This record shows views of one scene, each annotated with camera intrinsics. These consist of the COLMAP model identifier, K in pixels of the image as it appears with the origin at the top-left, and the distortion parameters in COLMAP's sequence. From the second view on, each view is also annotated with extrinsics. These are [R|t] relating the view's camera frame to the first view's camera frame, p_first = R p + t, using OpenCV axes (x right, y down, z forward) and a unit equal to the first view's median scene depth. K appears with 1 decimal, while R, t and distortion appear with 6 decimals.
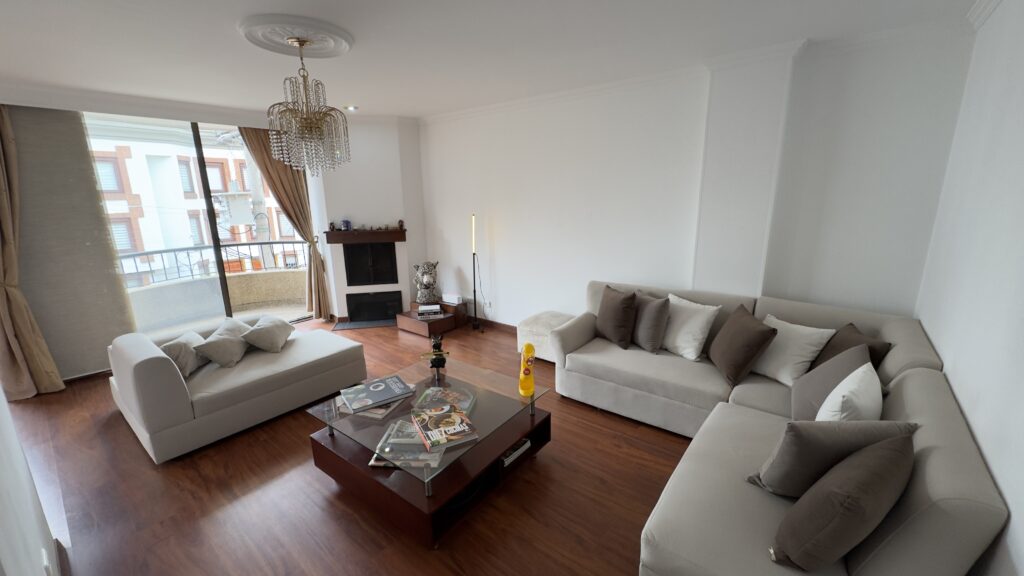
lens RADIAL K [[411.3, 0, 512.0], [0, 411.3, 288.0], [0, 0, 1]] dist [-0.000817, -0.000034]
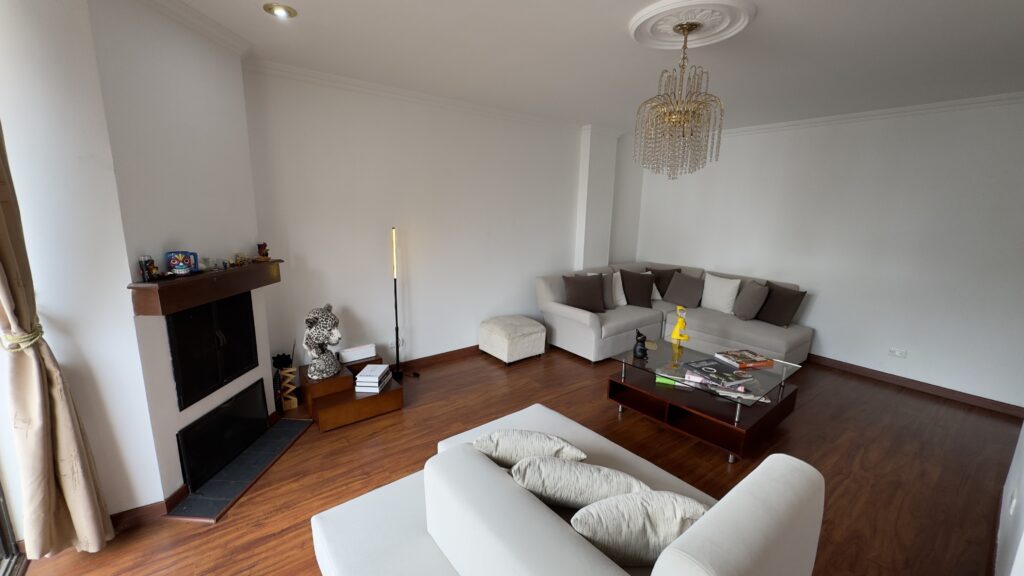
lens RADIAL K [[408.5, 0, 512.0], [0, 408.5, 288.0], [0, 0, 1]] dist [-0.000115, 0.000024]
pose [[0.201109, -0.174281, 0.963941, -0.721717], [0.188649, 0.972515, 0.136474, -0.121071], [-0.961232, 0.154401, 0.228459, 0.584461]]
